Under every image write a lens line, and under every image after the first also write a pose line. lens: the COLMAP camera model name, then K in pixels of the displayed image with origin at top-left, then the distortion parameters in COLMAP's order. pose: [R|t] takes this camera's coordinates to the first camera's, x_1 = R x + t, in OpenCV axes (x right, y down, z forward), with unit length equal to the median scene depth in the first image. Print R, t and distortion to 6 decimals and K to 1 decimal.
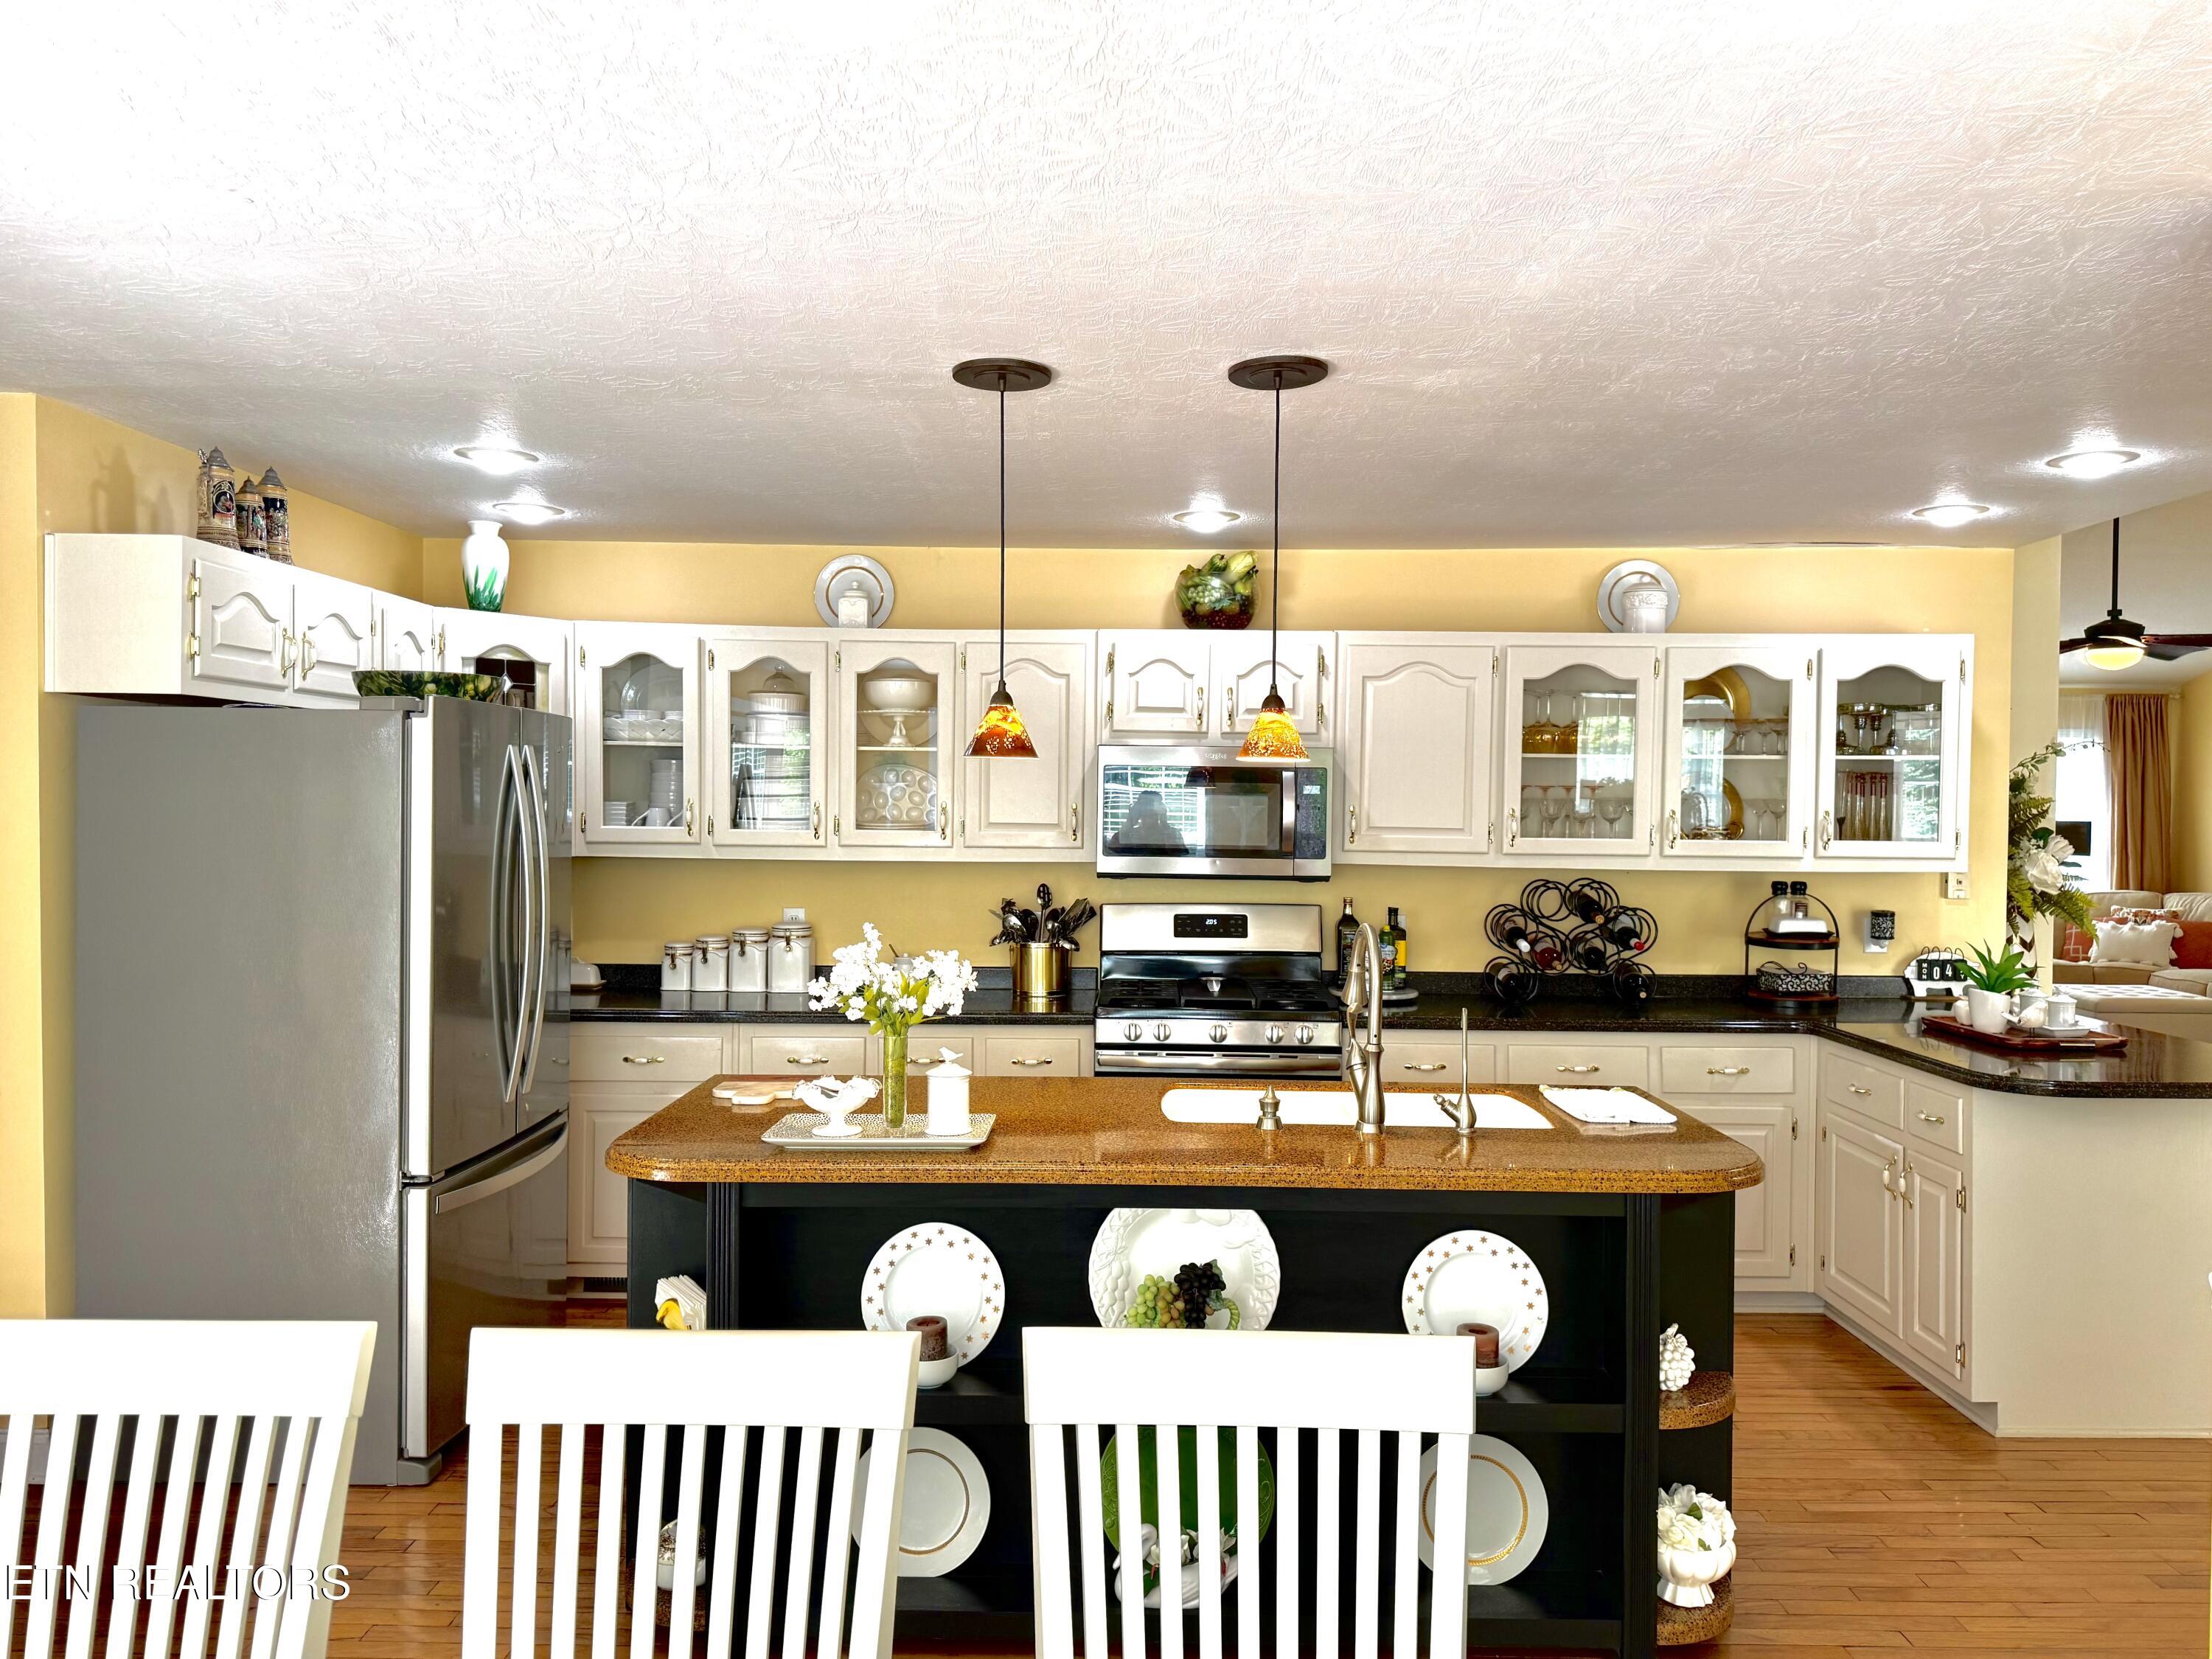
lens RADIAL K [[1576.5, 0, 1106.0], [0, 1576.5, 829.5], [0, 0, 1]] dist [0.157617, -0.314464]
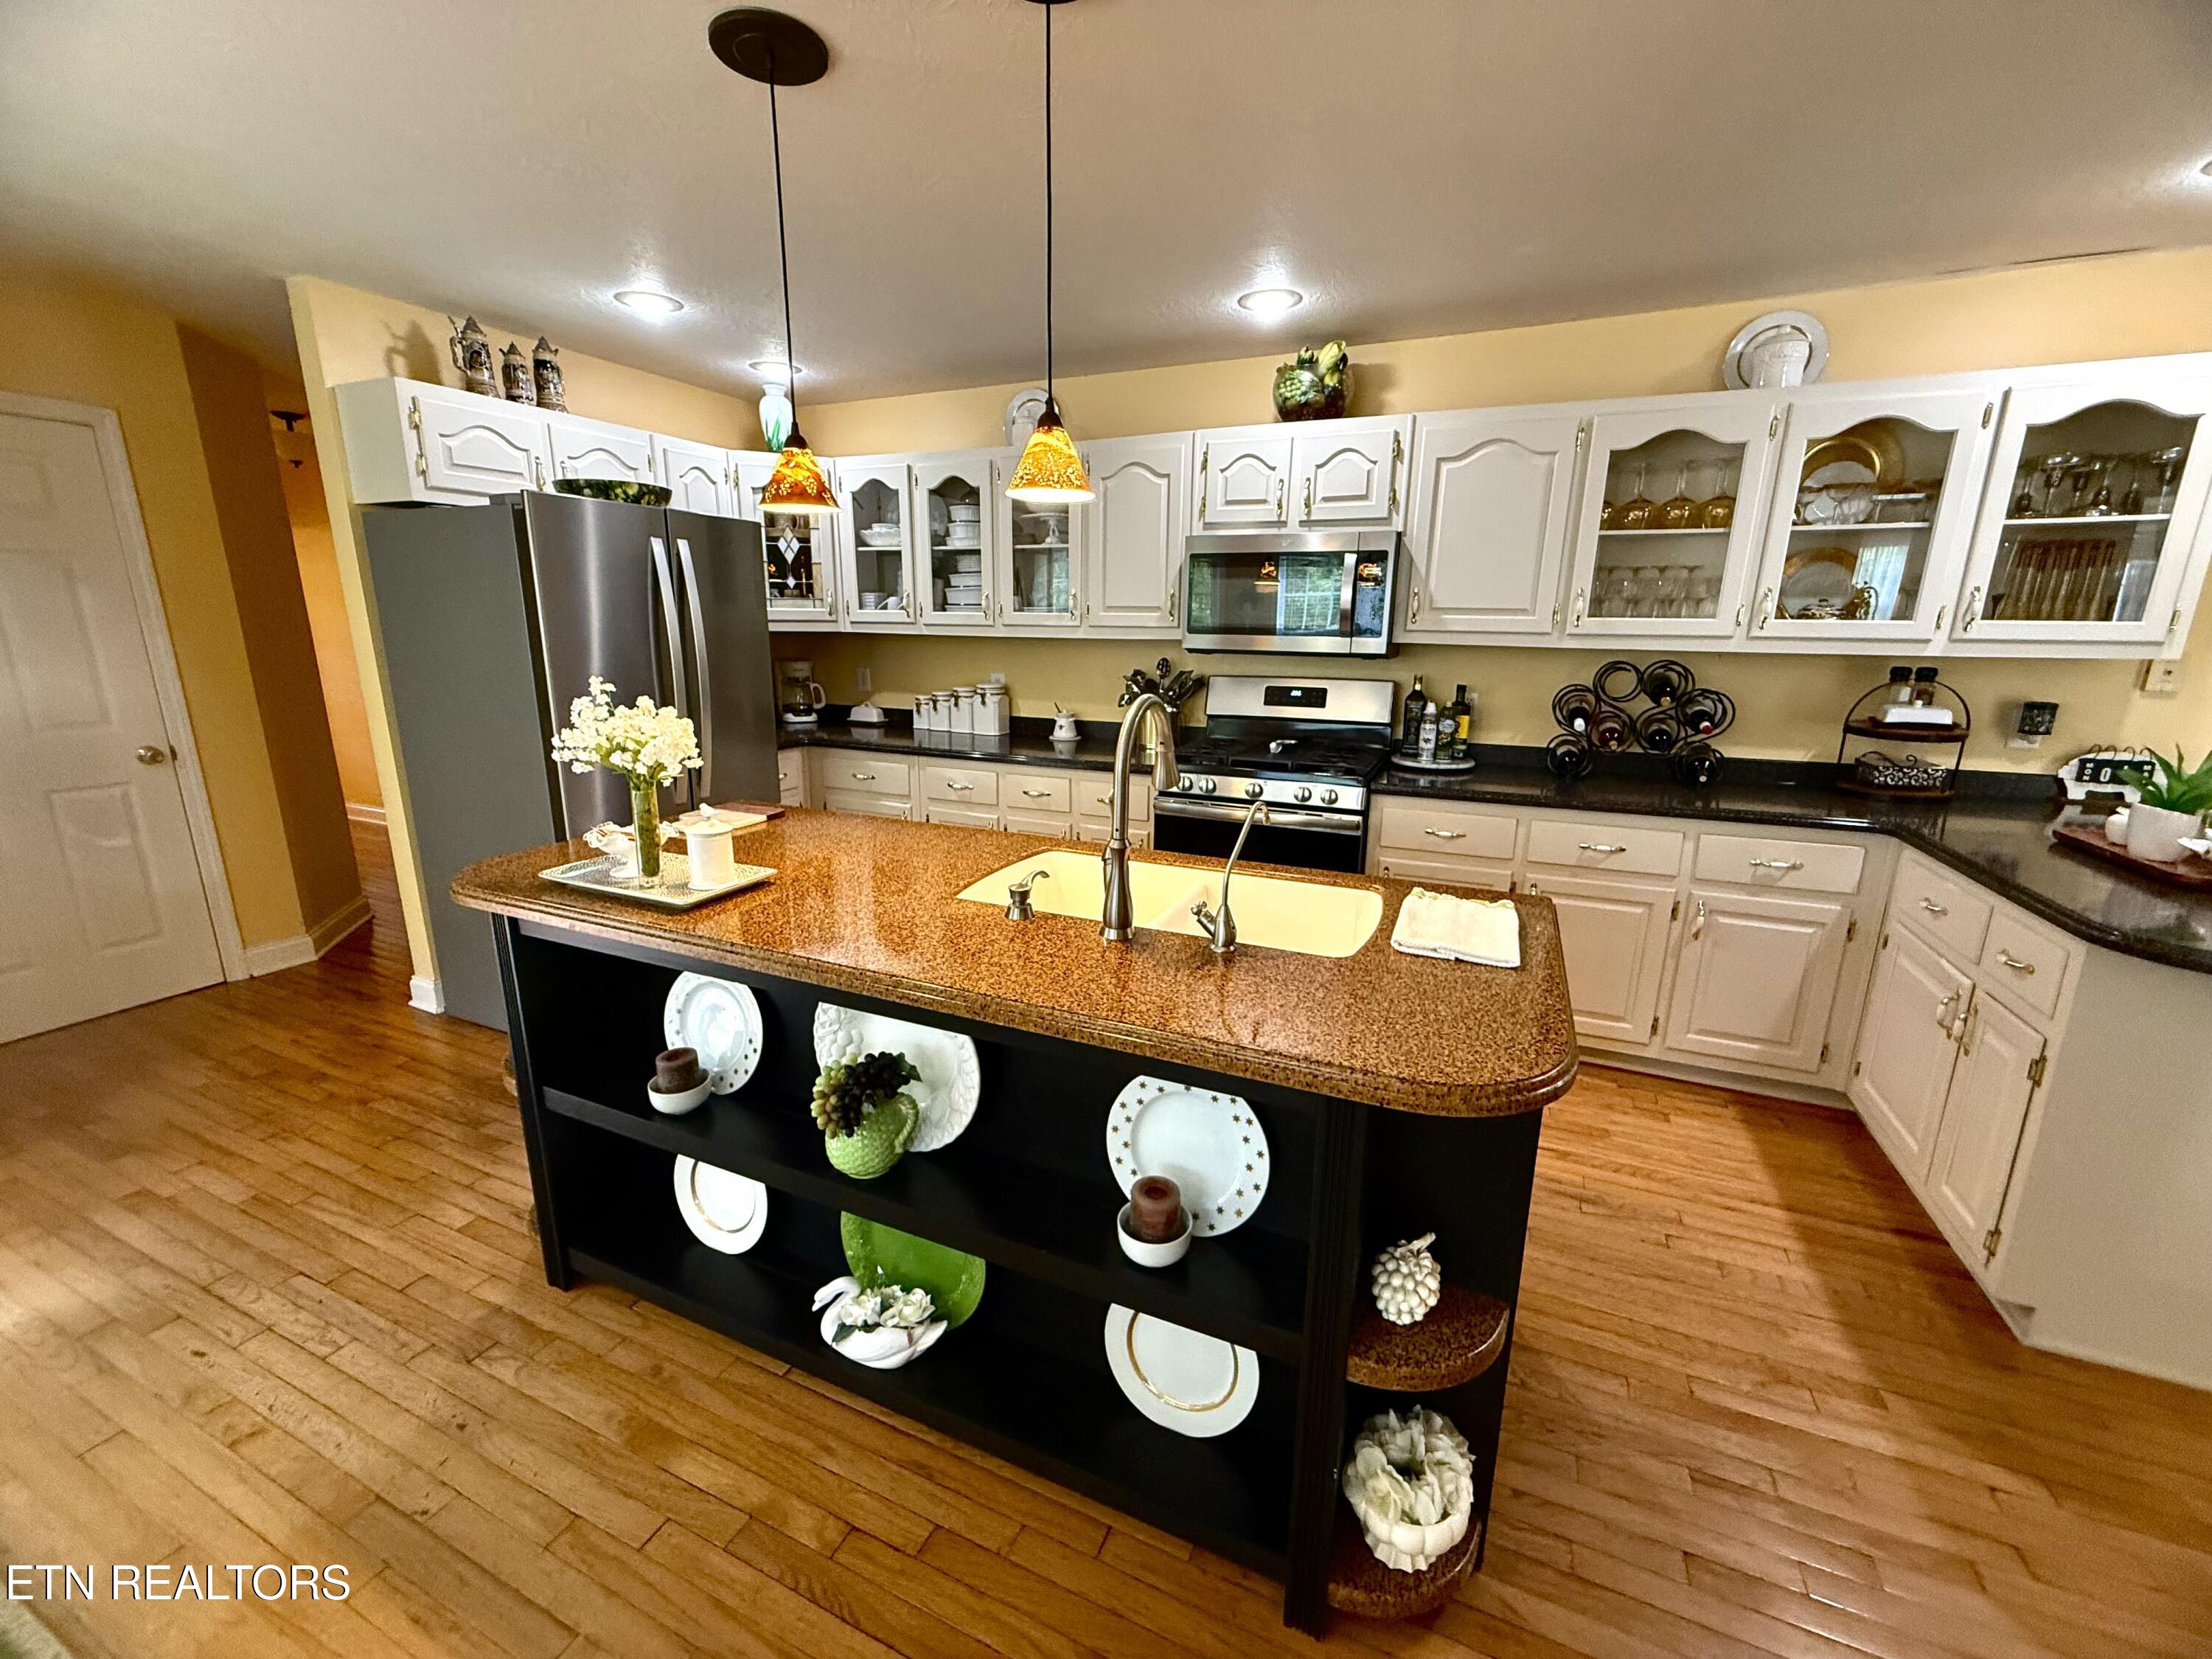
lens RADIAL K [[884.5, 0, 1098.8], [0, 884.5, 827.9], [0, 0, 1]] dist [-0.001235, -0.000420]
pose [[0.917086, 0.090819, -0.388208, 0.203309], [-0.006504, 0.976988, 0.213197, 0.017641], [0.398637, -0.192995, 0.896572, 0.342403]]
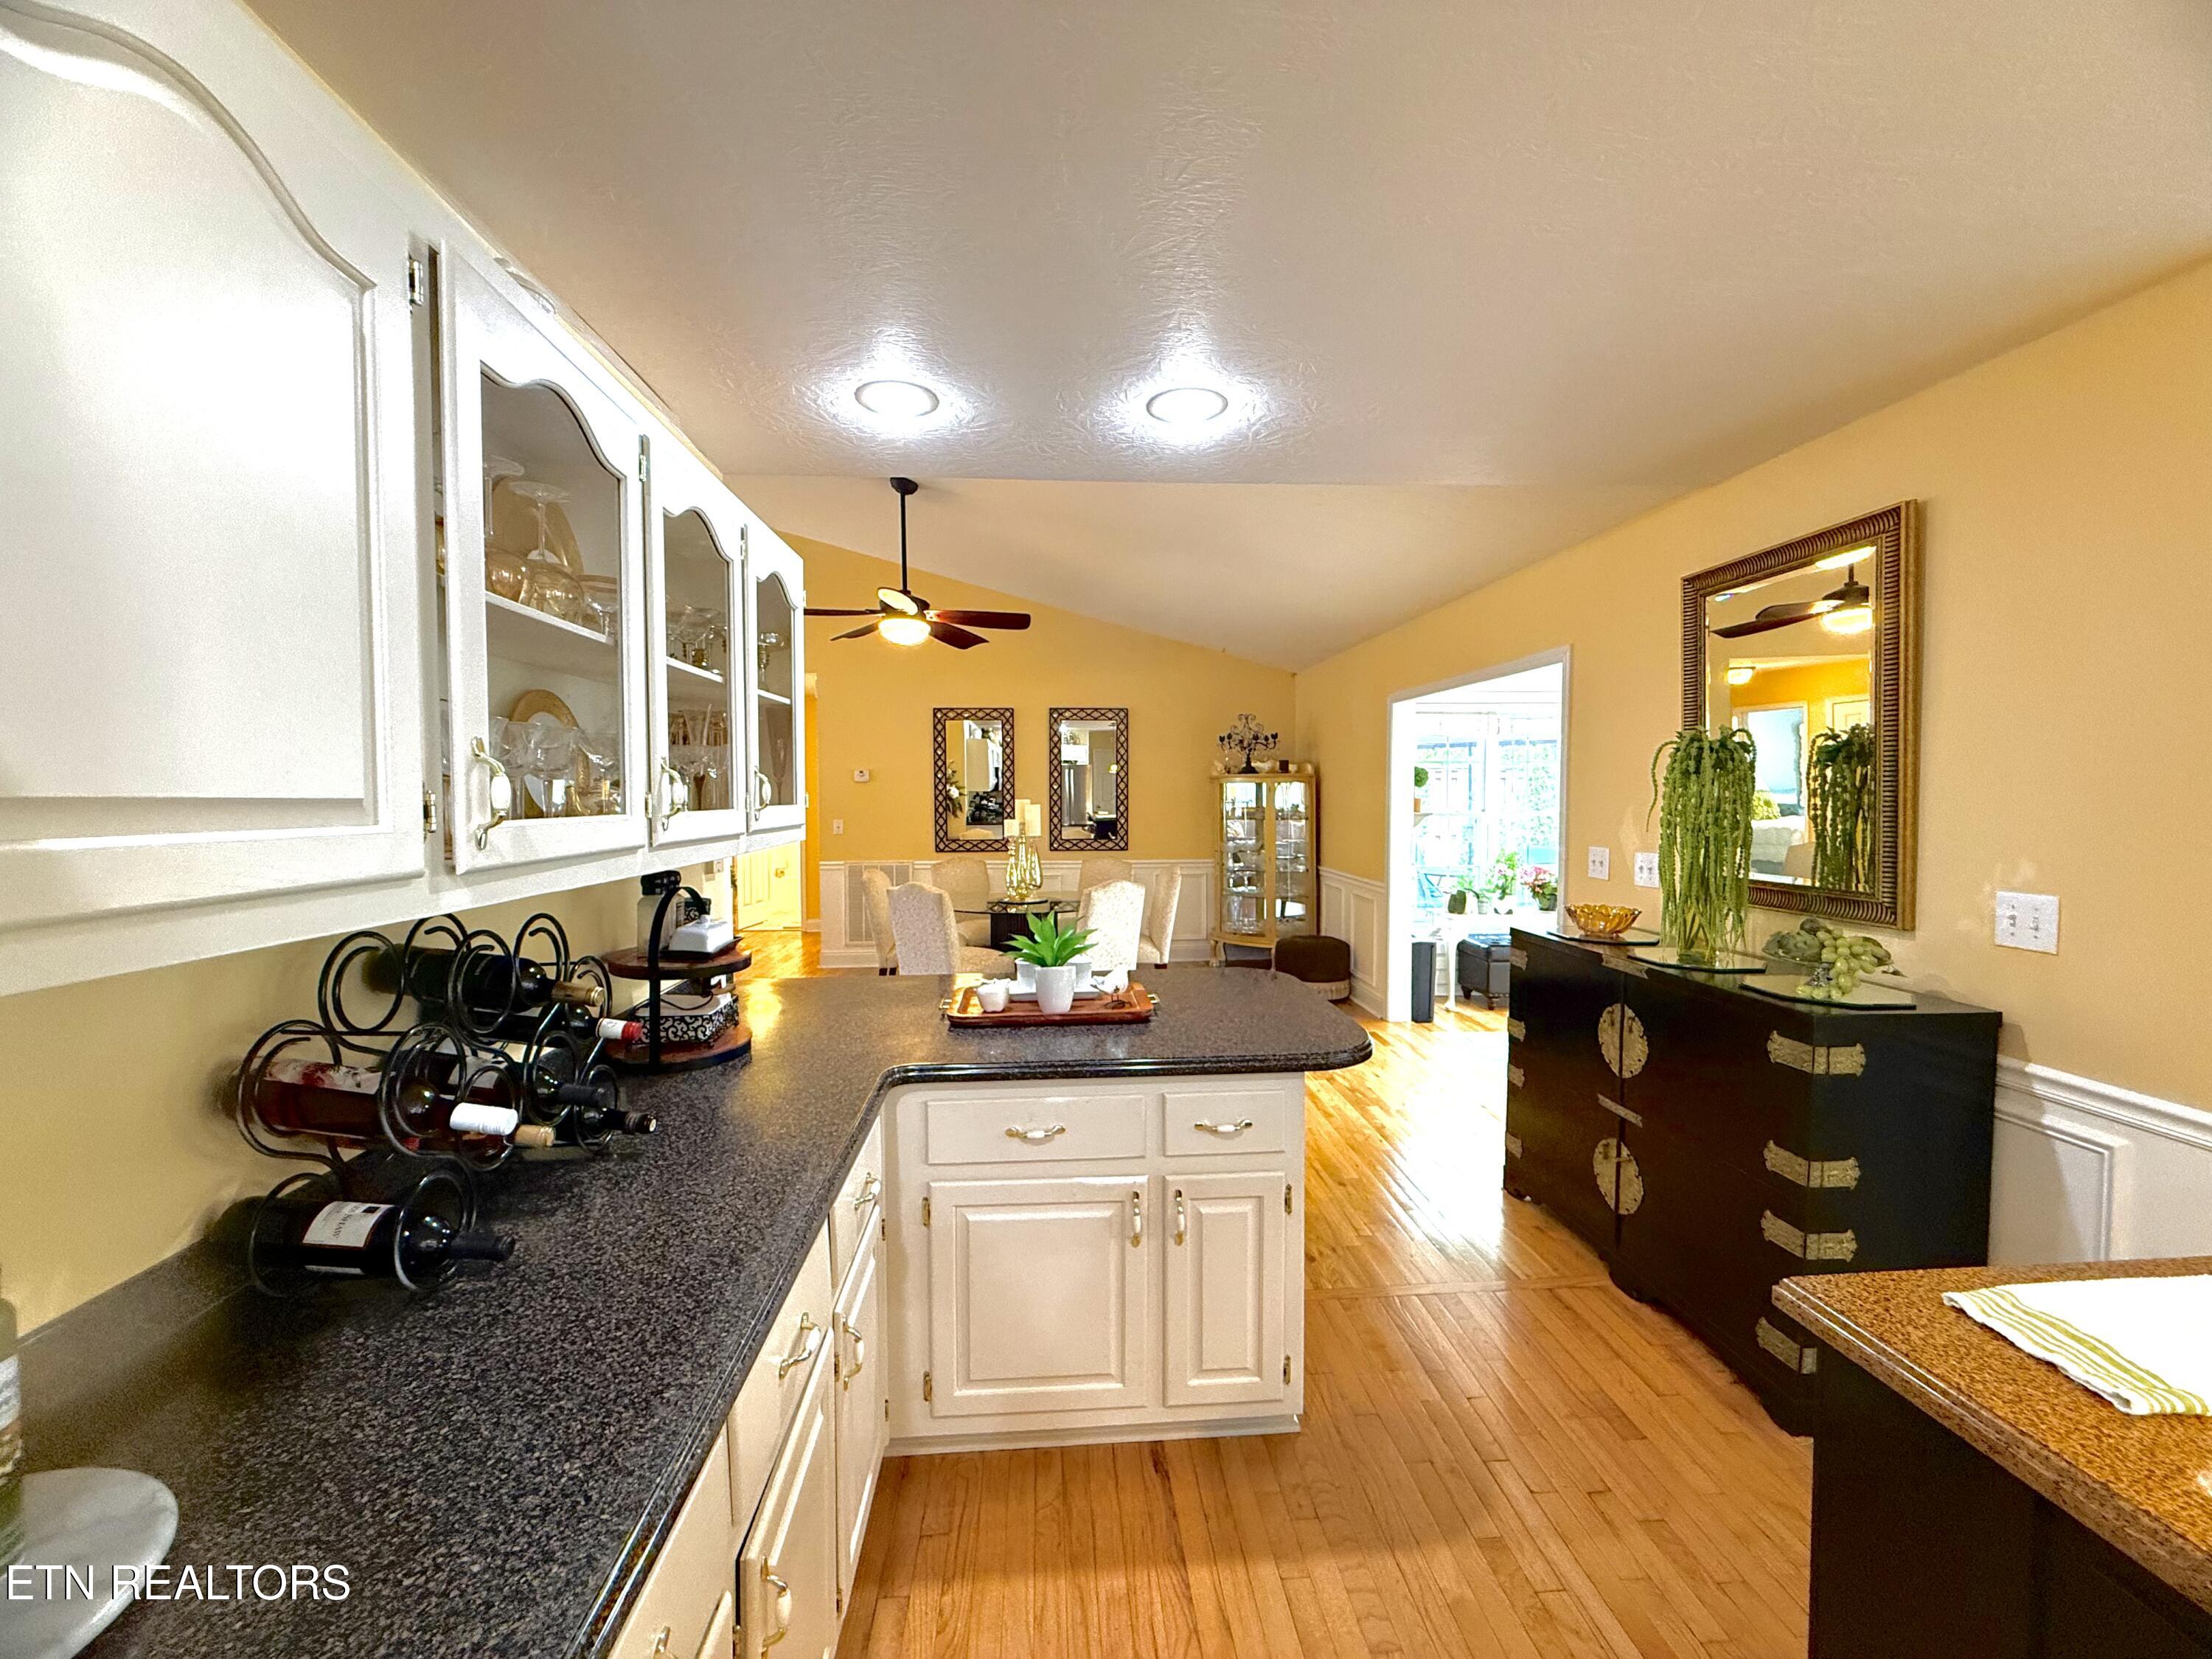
lens RADIAL K [[913.4, 0, 1107.3], [0, 913.4, 817.1], [0, 0, 1]] dist [0.000956, -0.000046]
pose [[-0.084009, -0.038488, 0.995721, 0.040299], [0.024830, 0.998863, 0.040705, -0.001276], [-0.996156, 0.028143, -0.082957, 0.863052]]
